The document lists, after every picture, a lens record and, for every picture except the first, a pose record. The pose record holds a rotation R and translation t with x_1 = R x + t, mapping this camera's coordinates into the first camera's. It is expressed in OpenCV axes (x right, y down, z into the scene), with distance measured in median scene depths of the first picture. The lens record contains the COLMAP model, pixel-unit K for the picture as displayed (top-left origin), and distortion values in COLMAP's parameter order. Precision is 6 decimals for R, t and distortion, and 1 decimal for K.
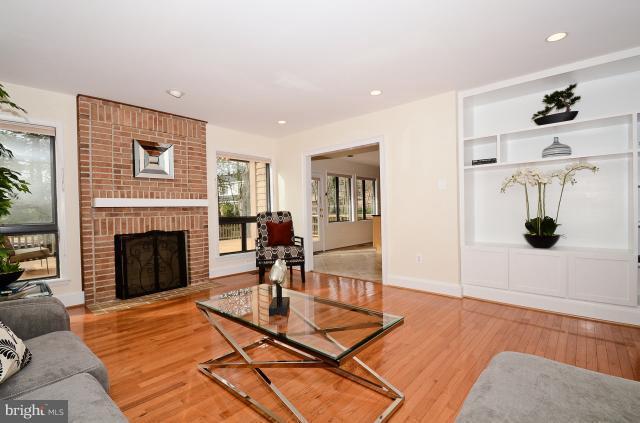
lens RADIAL K [[311.5, 0, 308.3], [0, 311.5, 212.2], [0, 0, 1]] dist [0.001041, -0.000132]
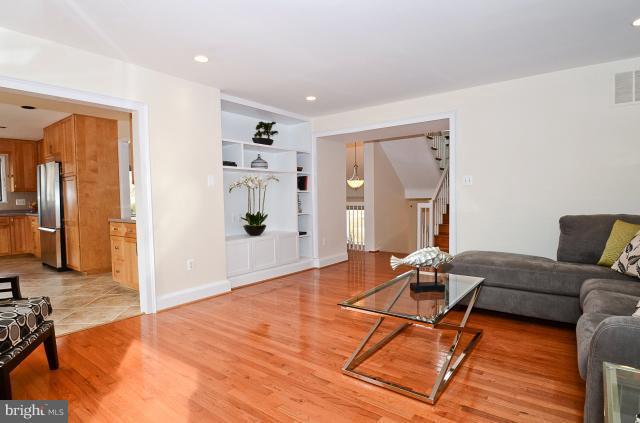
lens RADIAL K [[348.6, 0, 320.0], [0, 348.6, 211.5], [0, 0, 1]] dist [-0.000439, -0.000159]
pose [[-0.062774, -0.026804, 0.997668, -0.587660], [0.031606, 0.999085, 0.028831, -0.017257], [-0.997527, 0.033342, -0.061869, 0.635099]]
